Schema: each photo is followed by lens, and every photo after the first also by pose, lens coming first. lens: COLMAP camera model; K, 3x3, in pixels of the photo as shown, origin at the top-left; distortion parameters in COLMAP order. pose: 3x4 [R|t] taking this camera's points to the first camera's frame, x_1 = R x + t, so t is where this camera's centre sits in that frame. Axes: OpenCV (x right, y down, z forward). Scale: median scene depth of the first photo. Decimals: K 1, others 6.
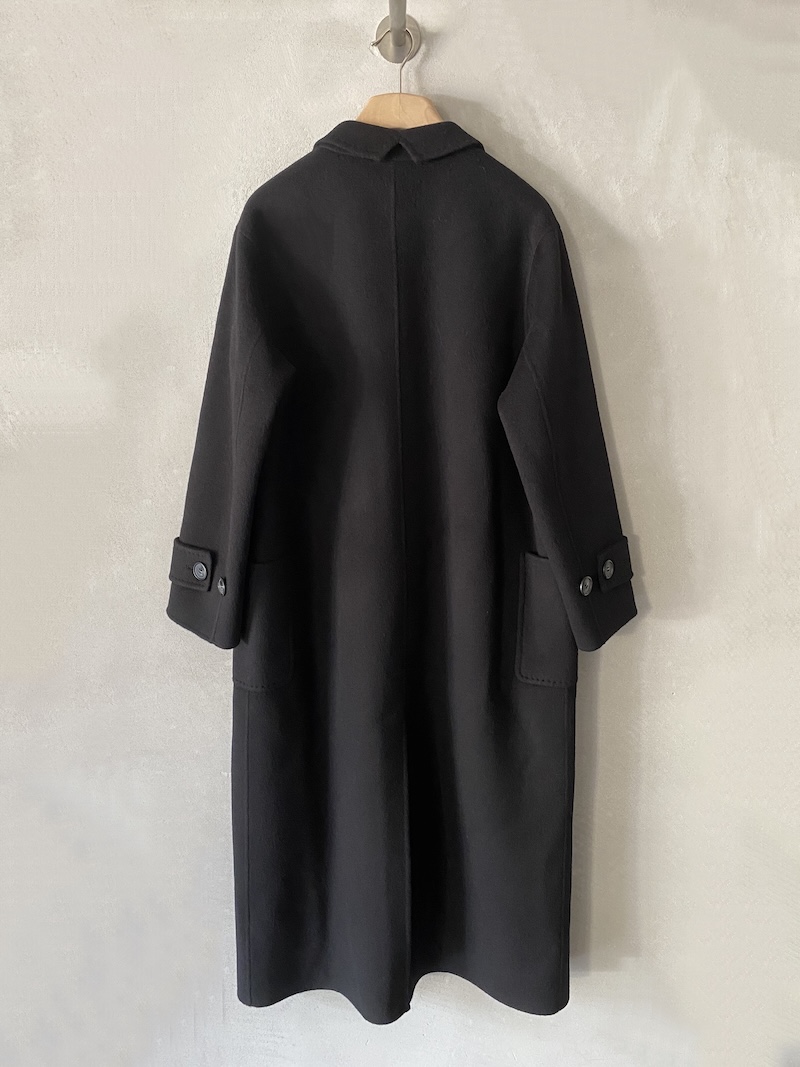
lens RADIAL K [[844.1, 0, 399.5], [0, 844.1, 538.7], [0, 0, 1]] dist [0.009628, -0.002672]
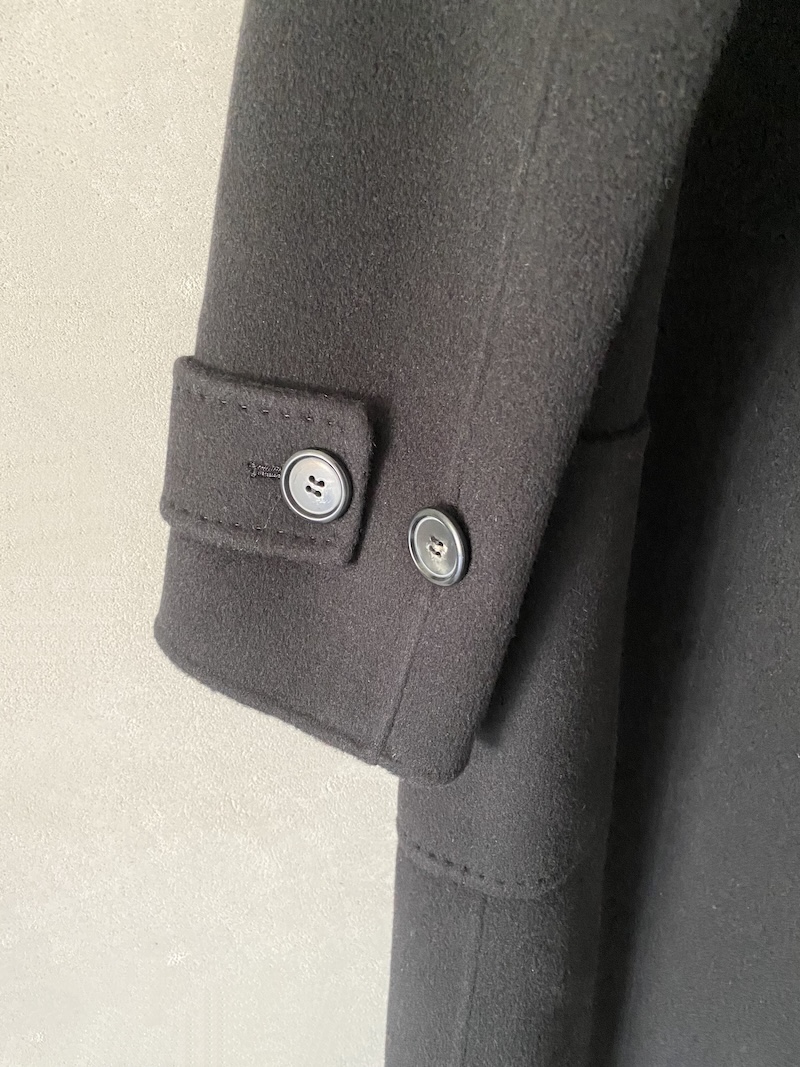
lens RADIAL K [[844.1, 0, 398.4], [0, 844.1, 528.2], [0, 0, 1]] dist [0.009628, -0.002672]
pose [[0.983041, -0.049454, 0.176590, -0.255278], [0.024840, 0.989986, 0.138965, 0.017491], [-0.181694, -0.132222, 0.974425, 0.754850]]
